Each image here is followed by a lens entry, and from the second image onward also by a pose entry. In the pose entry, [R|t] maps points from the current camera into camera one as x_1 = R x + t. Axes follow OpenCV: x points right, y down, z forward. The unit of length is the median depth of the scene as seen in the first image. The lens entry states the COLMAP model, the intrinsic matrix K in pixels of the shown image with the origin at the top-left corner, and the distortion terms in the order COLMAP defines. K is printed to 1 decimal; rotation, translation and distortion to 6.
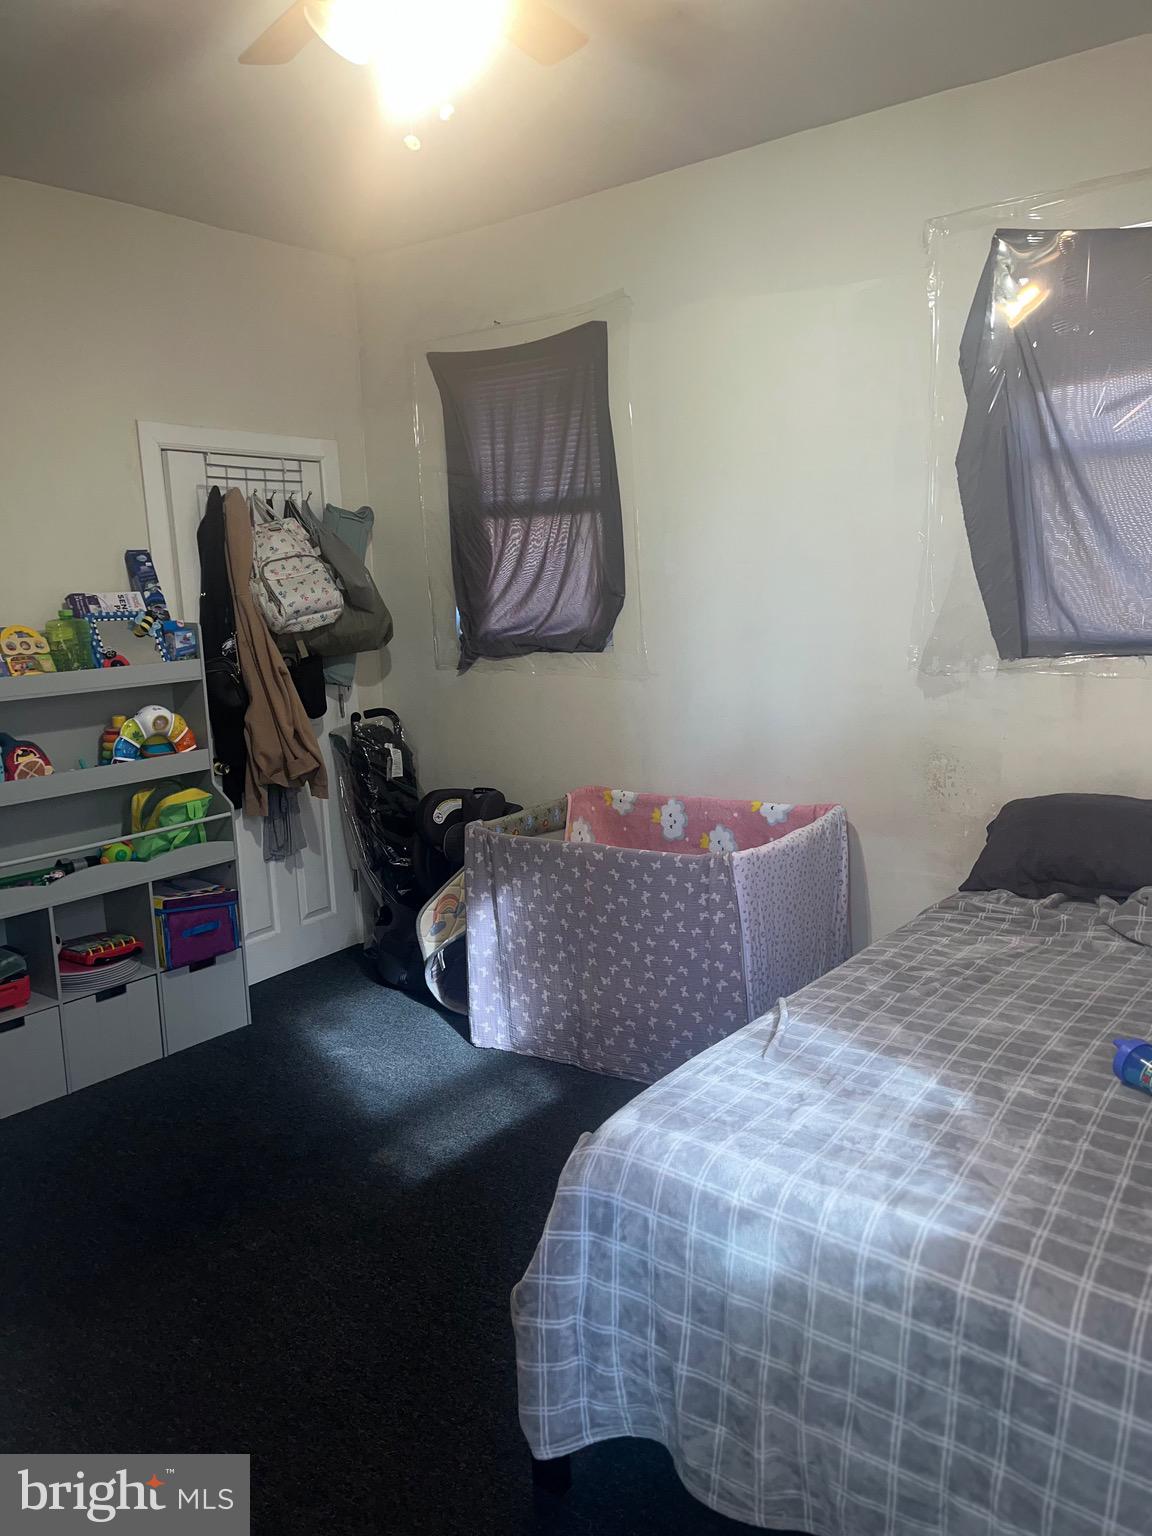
lens RADIAL K [[1178.4, 0, 578.1], [0, 1178.4, 767.7], [0, 0, 1]] dist [0.056718, -0.067890]
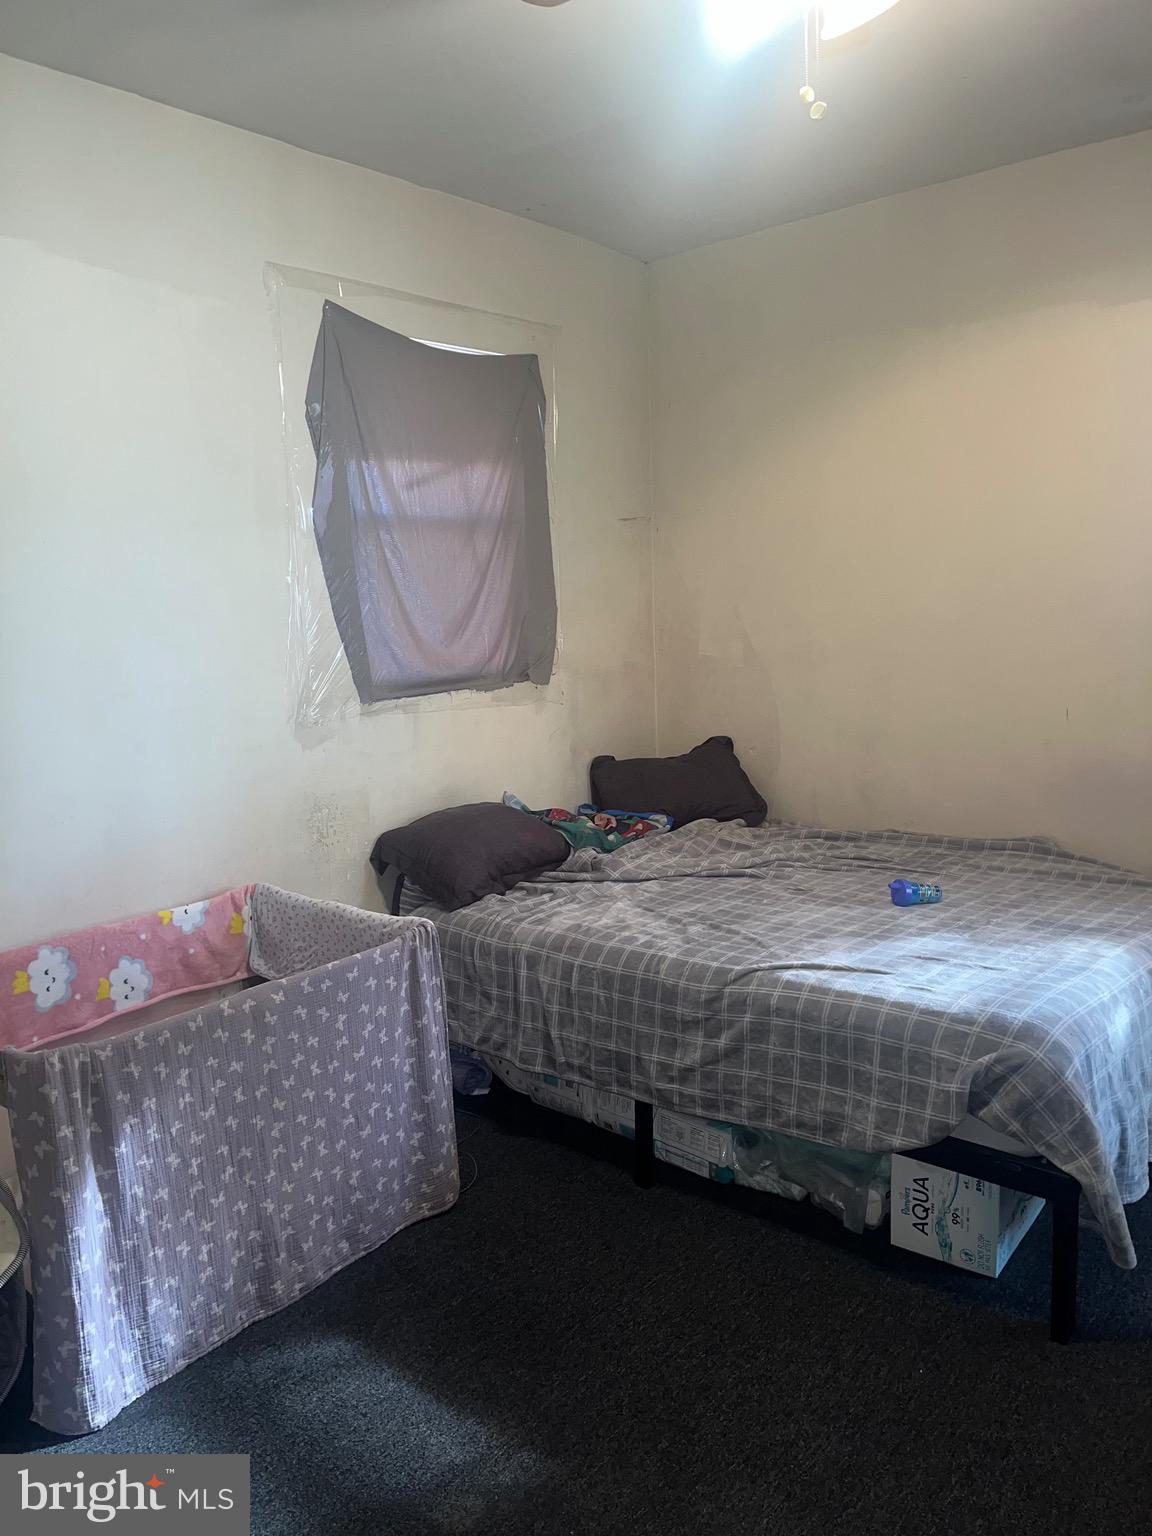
lens RADIAL K [[1178.4, 0, 578.2], [0, 1178.4, 770.5], [0, 0, 1]] dist [0.056718, -0.067890]
pose [[0.024760, -0.098016, 0.994877, -0.662702], [0.185050, 0.978433, 0.091791, -0.090247], [-0.982417, 0.181829, 0.042364, 0.741357]]
